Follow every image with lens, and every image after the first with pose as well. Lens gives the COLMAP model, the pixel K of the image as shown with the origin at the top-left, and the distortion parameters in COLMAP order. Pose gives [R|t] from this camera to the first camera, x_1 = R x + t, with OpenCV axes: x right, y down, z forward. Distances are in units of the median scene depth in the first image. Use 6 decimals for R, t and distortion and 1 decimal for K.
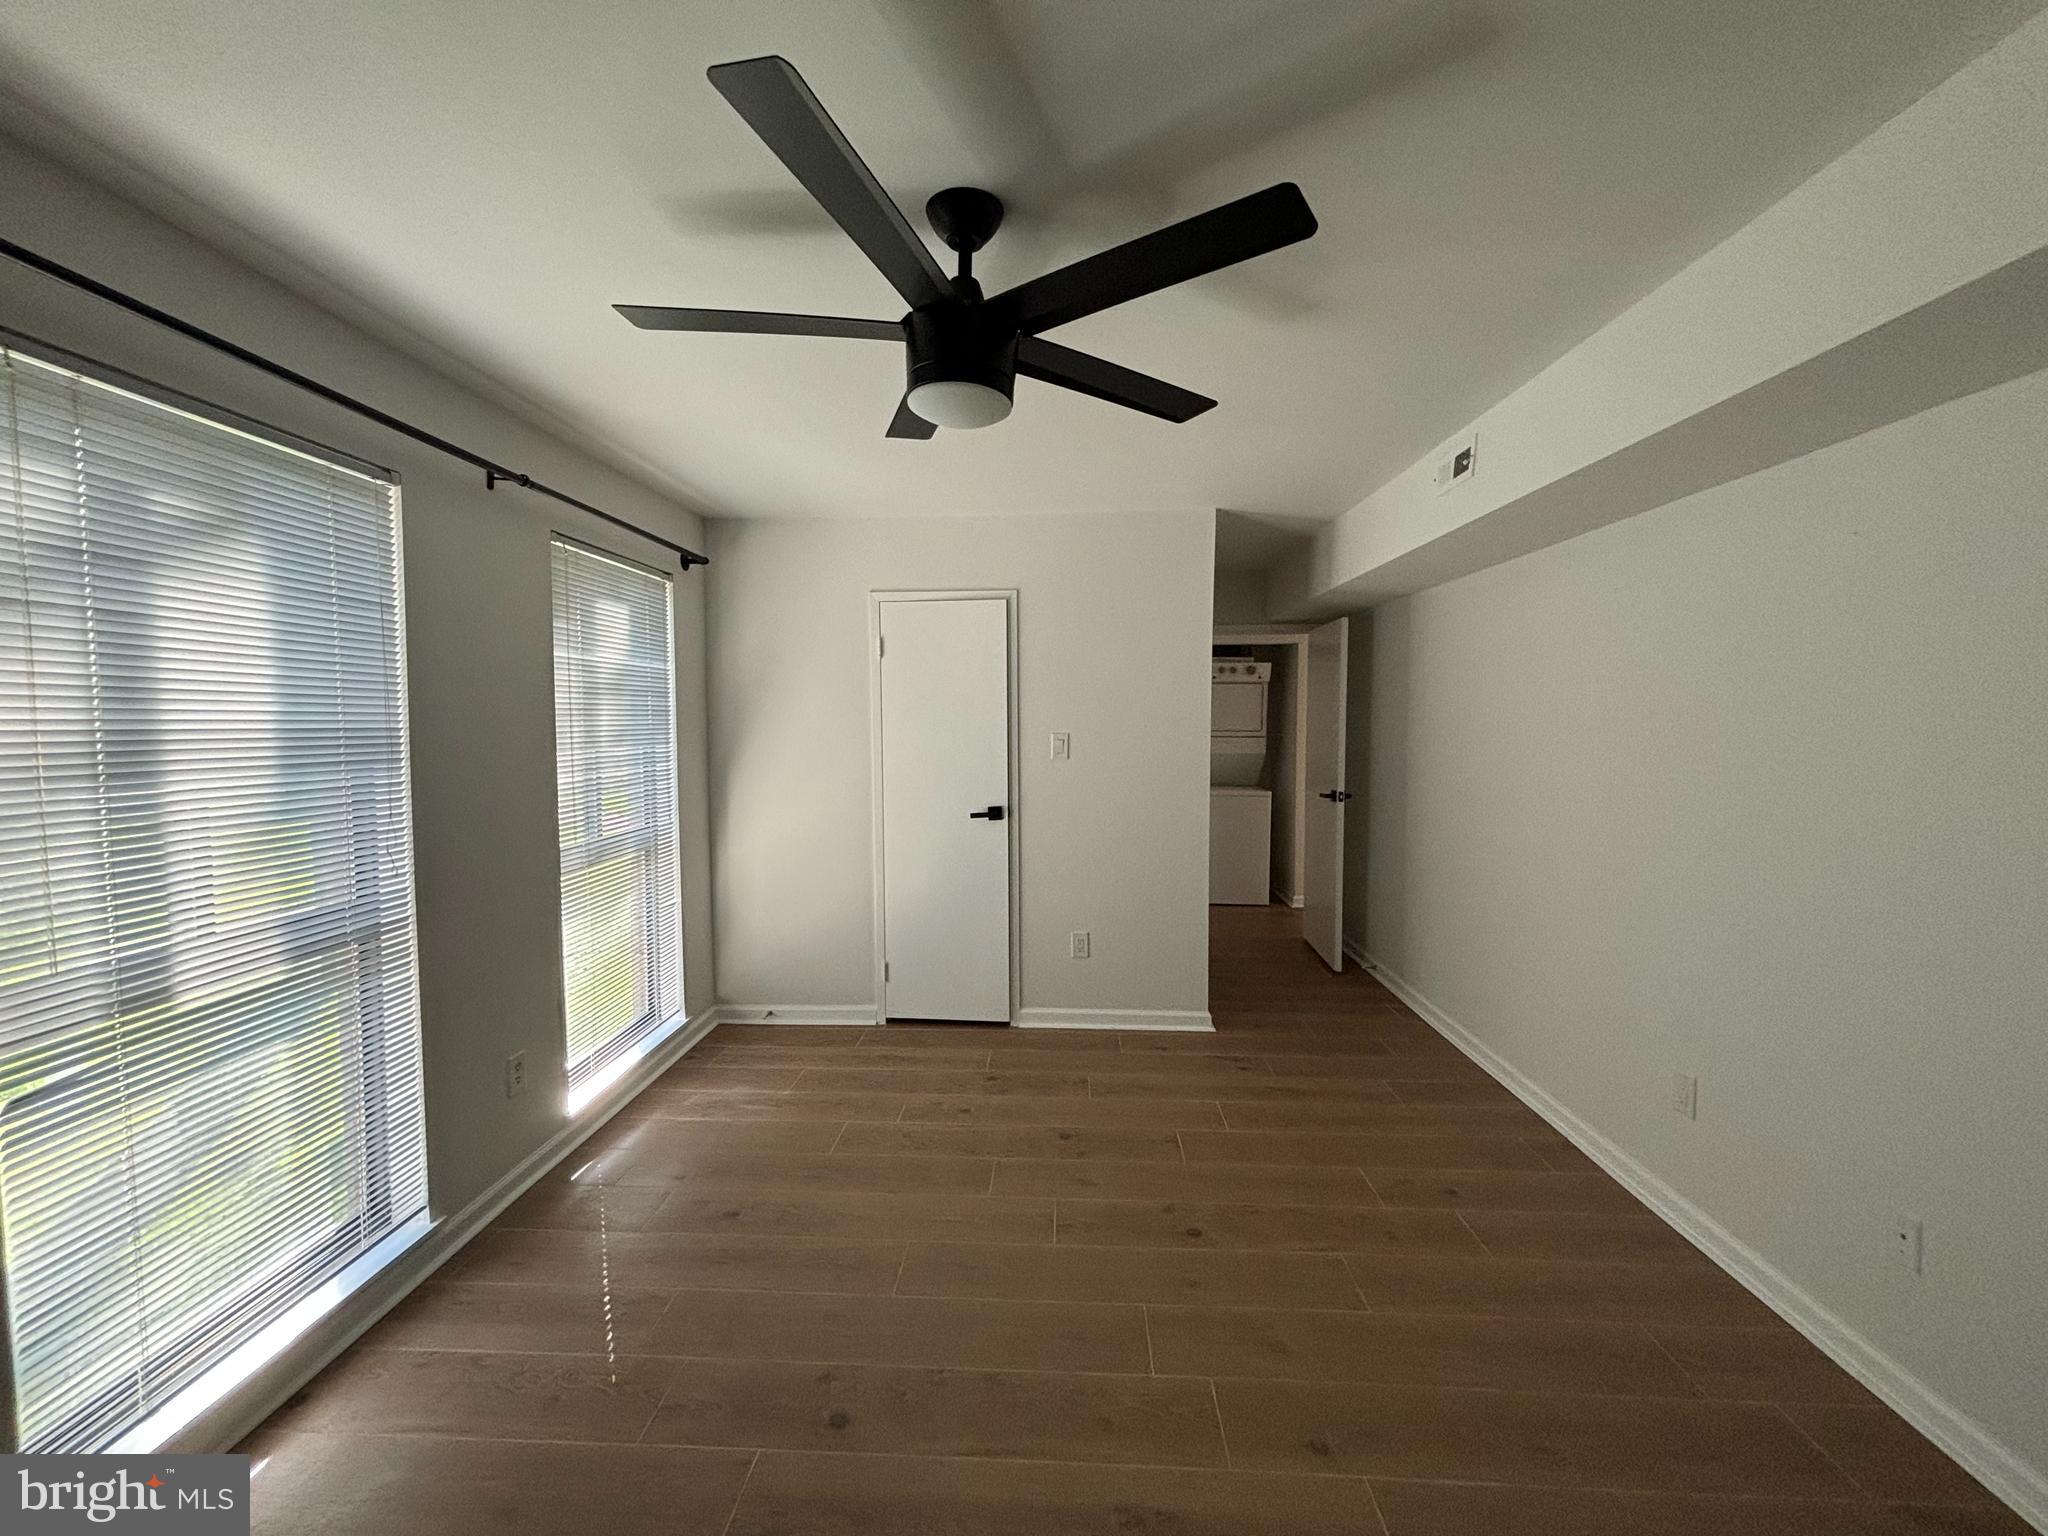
lens RADIAL K [[825.1, 0, 1019.5], [0, 825.1, 763.3], [0, 0, 1]] dist [0.001062, -0.000869]
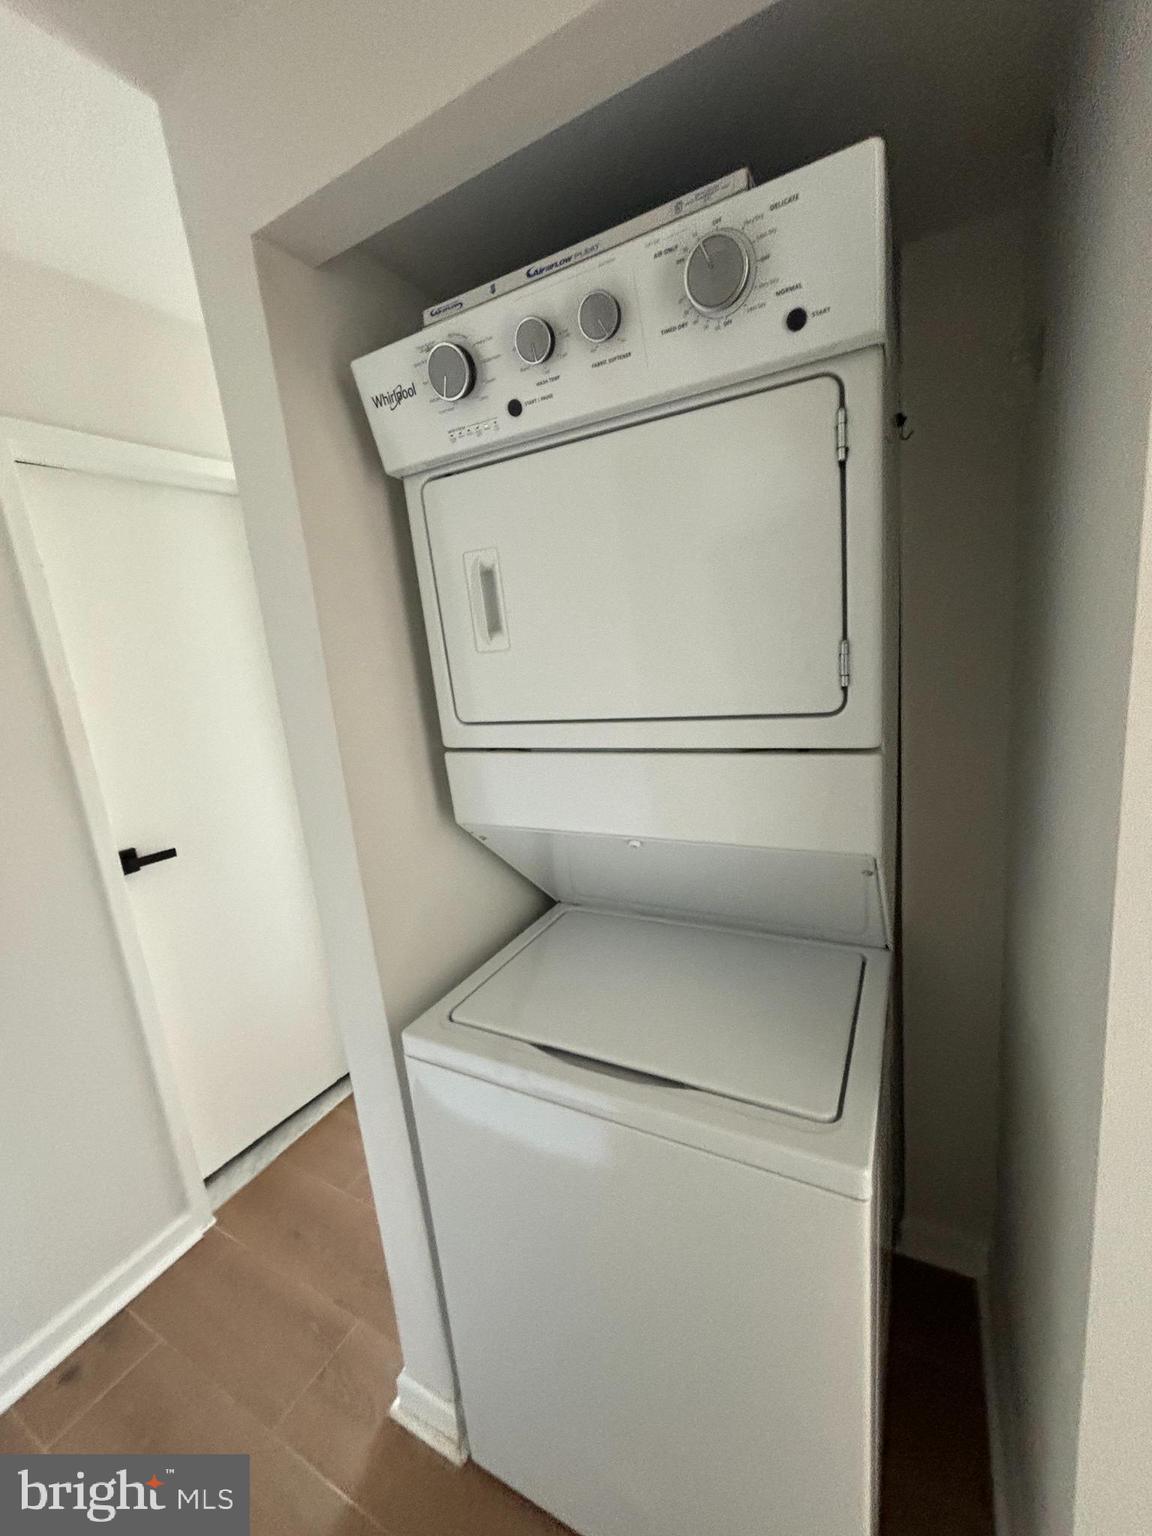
lens RADIAL K [[618.8, 0, 575.1], [0, 618.8, 760.0], [0, 0, 1]] dist [0.001062, -0.000869]
pose [[0.897087, -0.006887, -0.441800, 0.248522], [0.074852, 0.987796, 0.136590, -0.041447], [0.435468, -0.155602, 0.886654, 0.729075]]
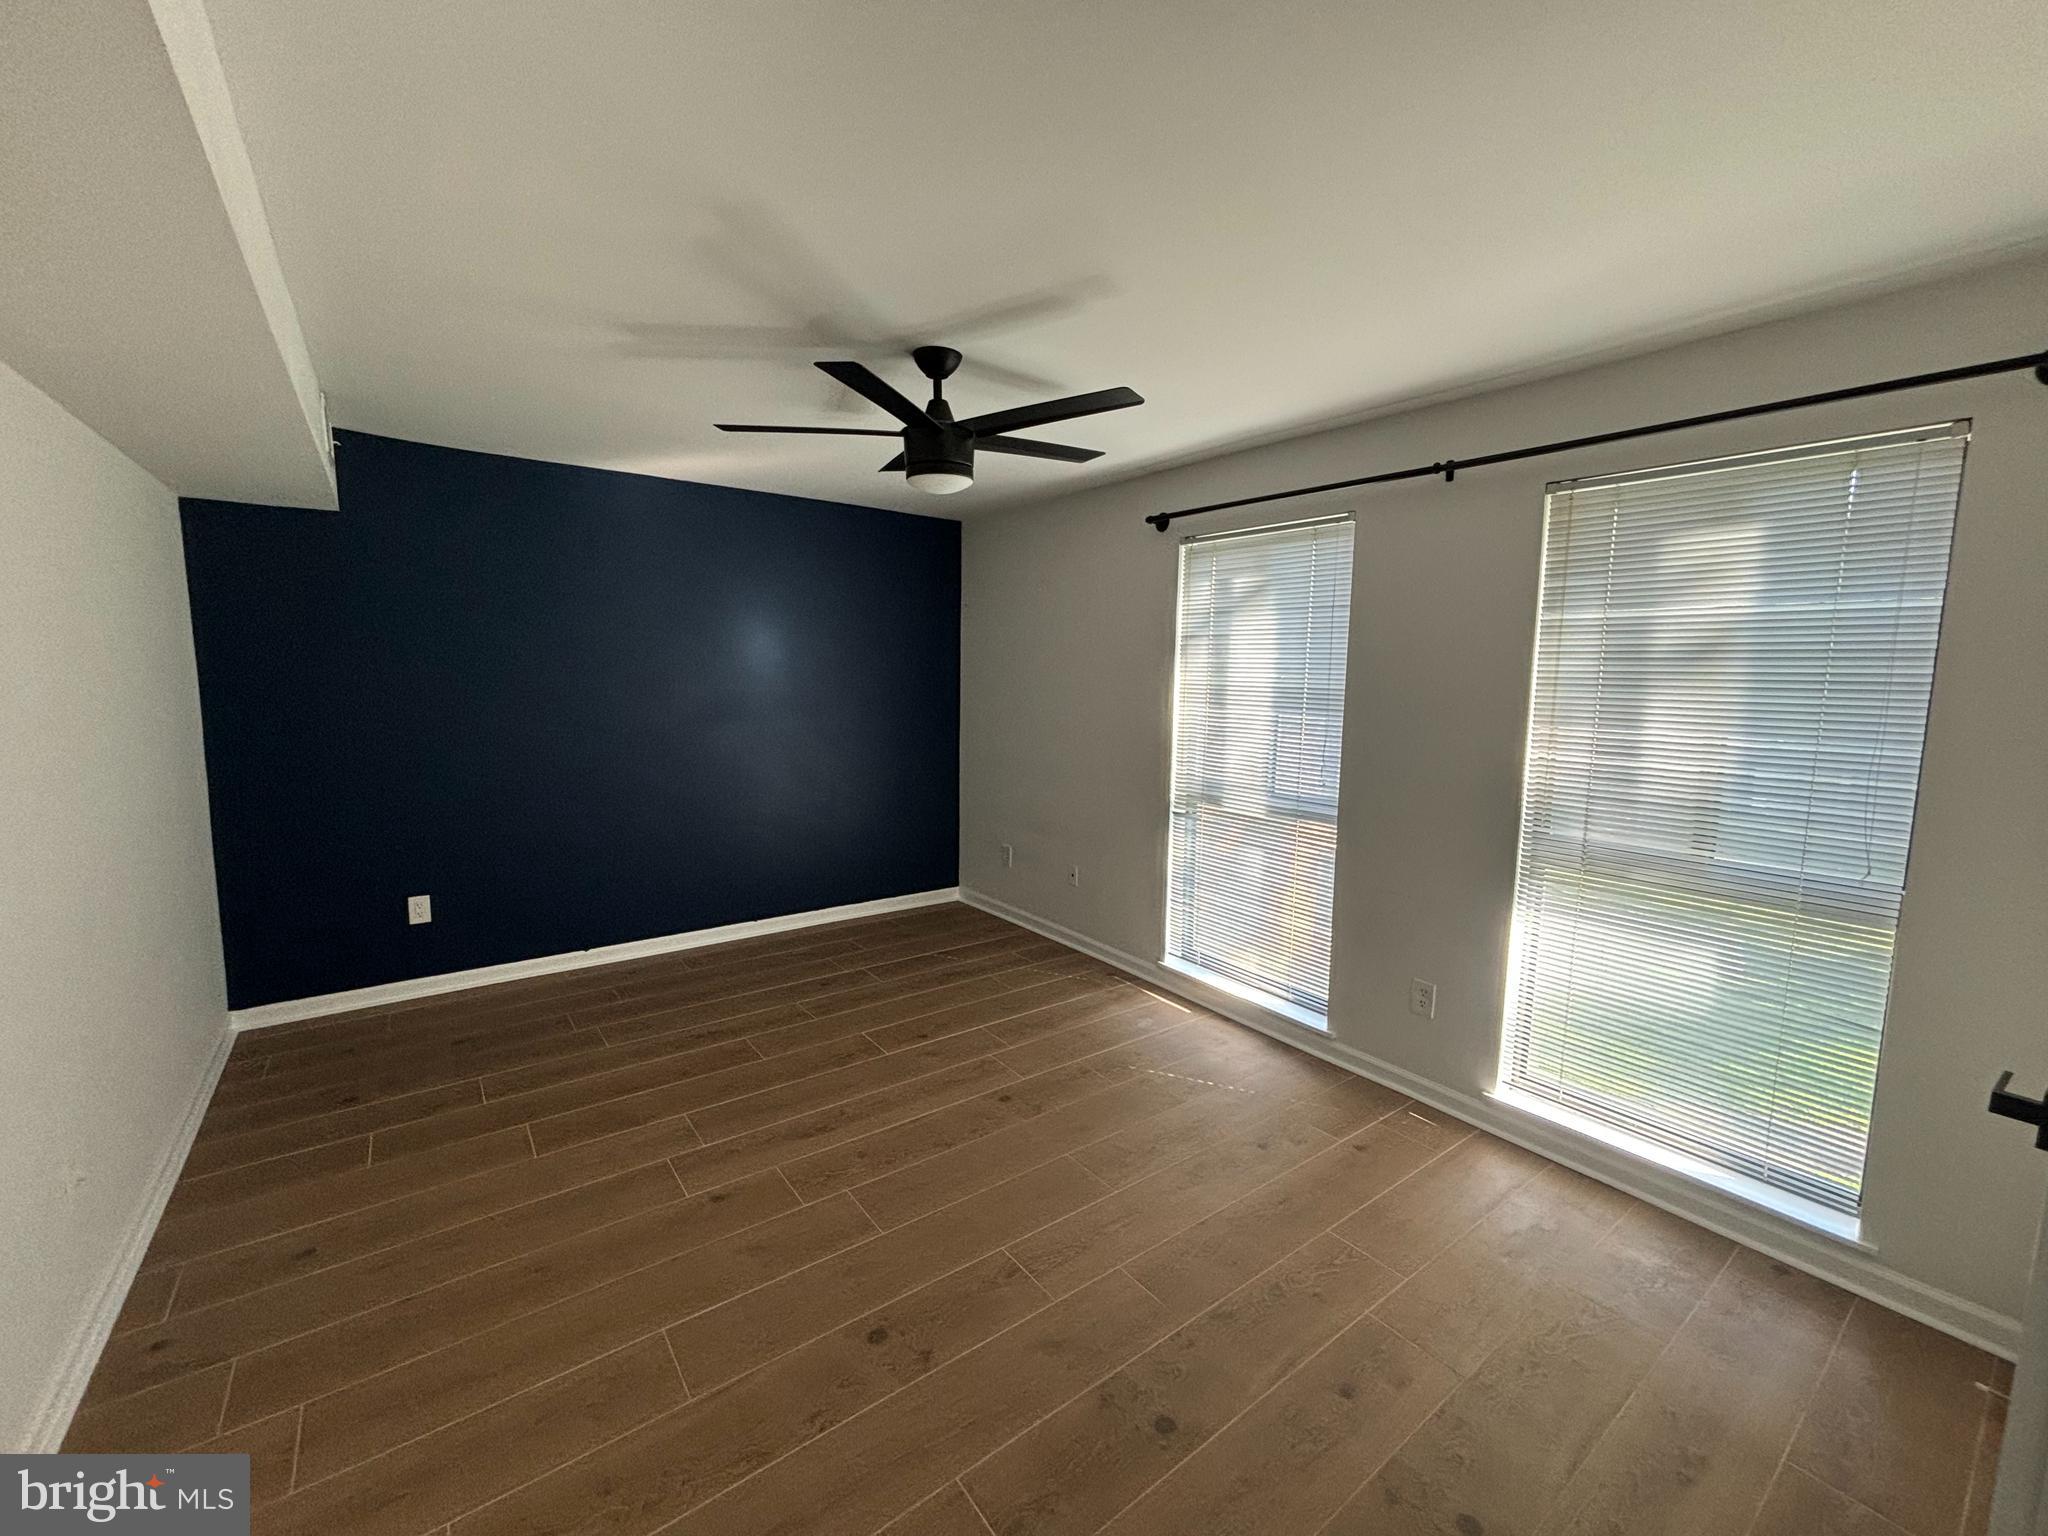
lens RADIAL K [[825.1, 0, 1024.0], [0, 825.1, 770.8], [0, 0, 1]] dist [0.001062, -0.000869]
pose [[-0.766303, 0.064118, -0.639272, 0.718206], [-0.053188, 0.985261, 0.162577, -0.123882], [0.640274, 0.158584, -0.751598, 1.999208]]
